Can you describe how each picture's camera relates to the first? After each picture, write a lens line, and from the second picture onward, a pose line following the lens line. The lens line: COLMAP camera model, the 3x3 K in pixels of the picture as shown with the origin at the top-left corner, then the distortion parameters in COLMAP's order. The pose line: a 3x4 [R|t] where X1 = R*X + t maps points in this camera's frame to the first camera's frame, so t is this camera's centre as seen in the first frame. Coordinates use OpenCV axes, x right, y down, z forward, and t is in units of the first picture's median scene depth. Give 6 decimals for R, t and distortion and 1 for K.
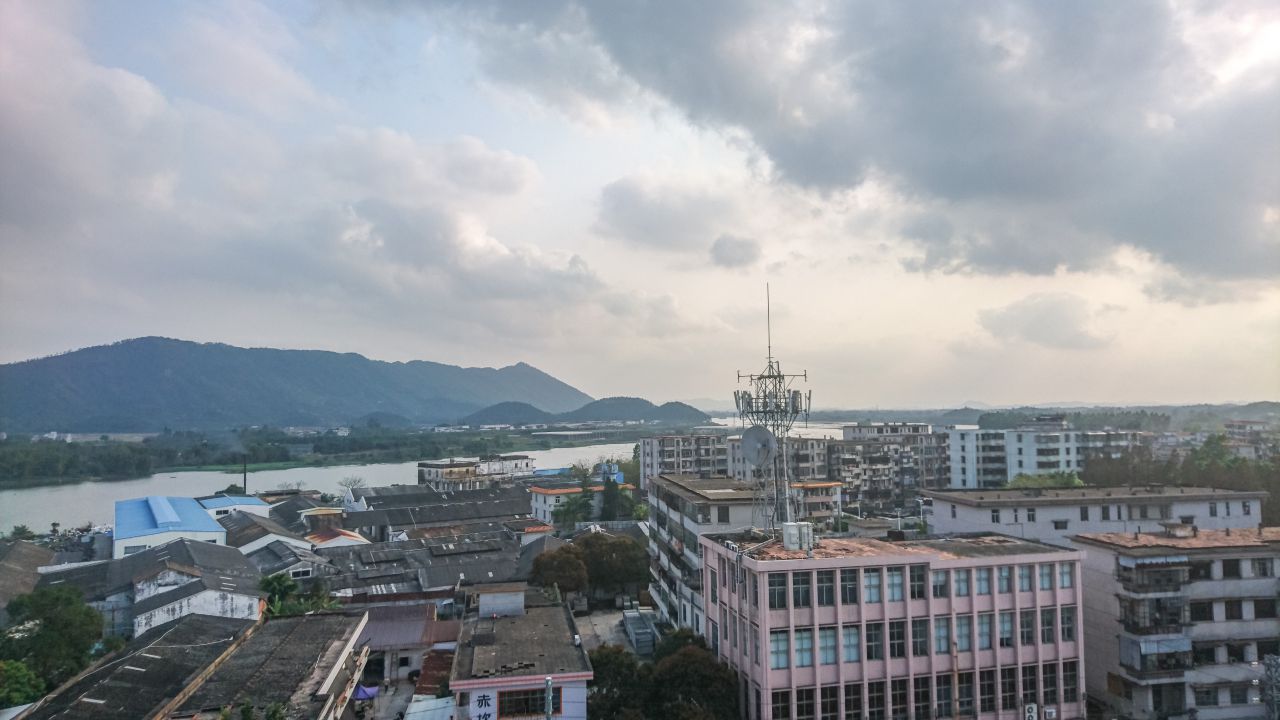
lens RADIAL K [[801.6, 0, 639.6], [0, 801.6, 364.0], [0, 0, 1]] dist [0.089358, -0.127578]
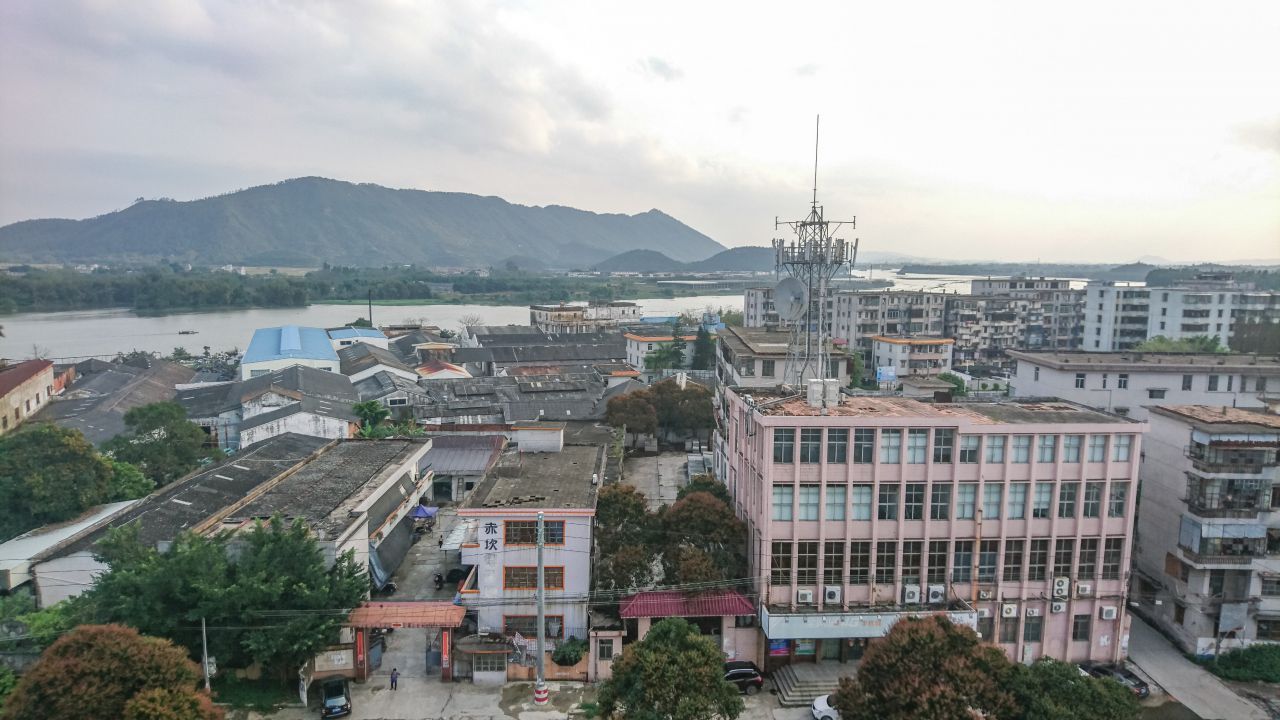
lens RADIAL K [[799.7, 0, 639.5], [0, 799.7, 365.5], [0, 0, 1]] dist [0.113299, -0.171430]
pose [[0.985445, 0.044899, -0.163960, 0.106773], [-0.012988, 0.981556, 0.190734, 0.003021], [0.169499, -0.185828, 0.967852, 0.038335]]
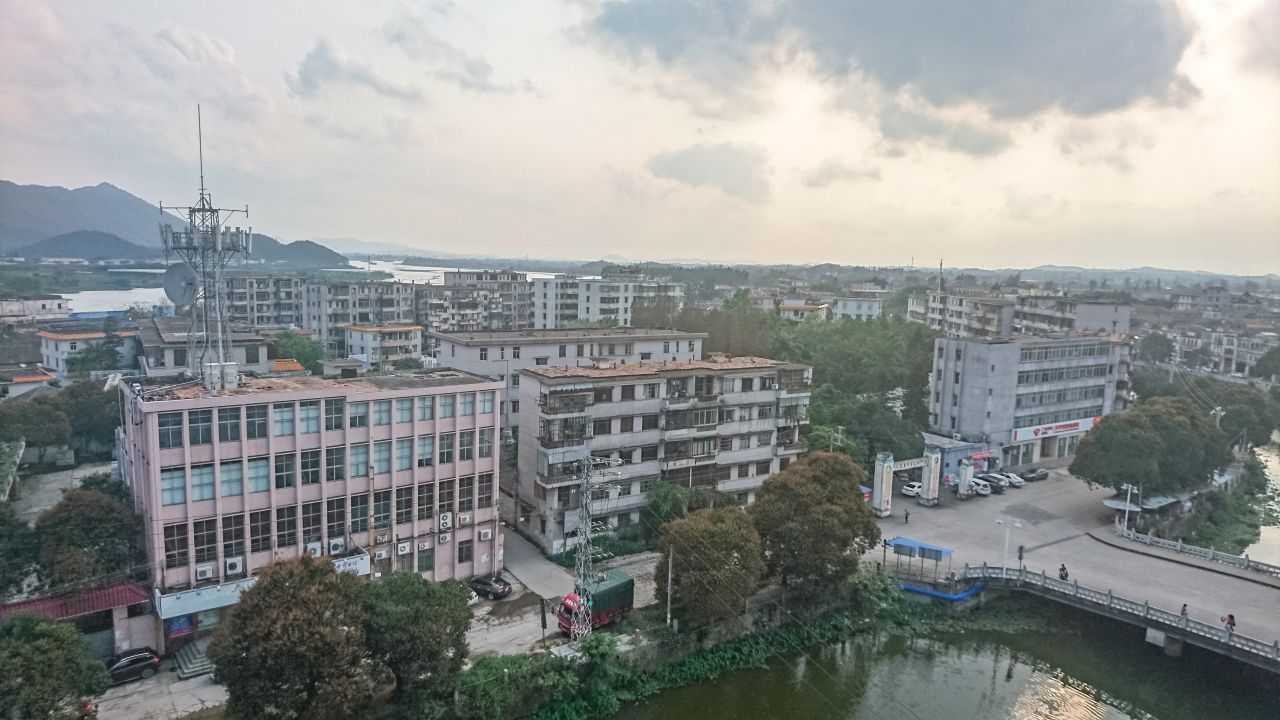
lens RADIAL K [[793.3, 0, 685.6], [0, 793.3, 358.5], [0, 0, 1]] dist [0.001590, -0.045289]
pose [[0.887943, -0.012954, 0.459771, 0.201444], [-0.071142, 0.983706, 0.165110, -0.004144], [-0.454418, -0.179317, 0.872554, -0.069034]]
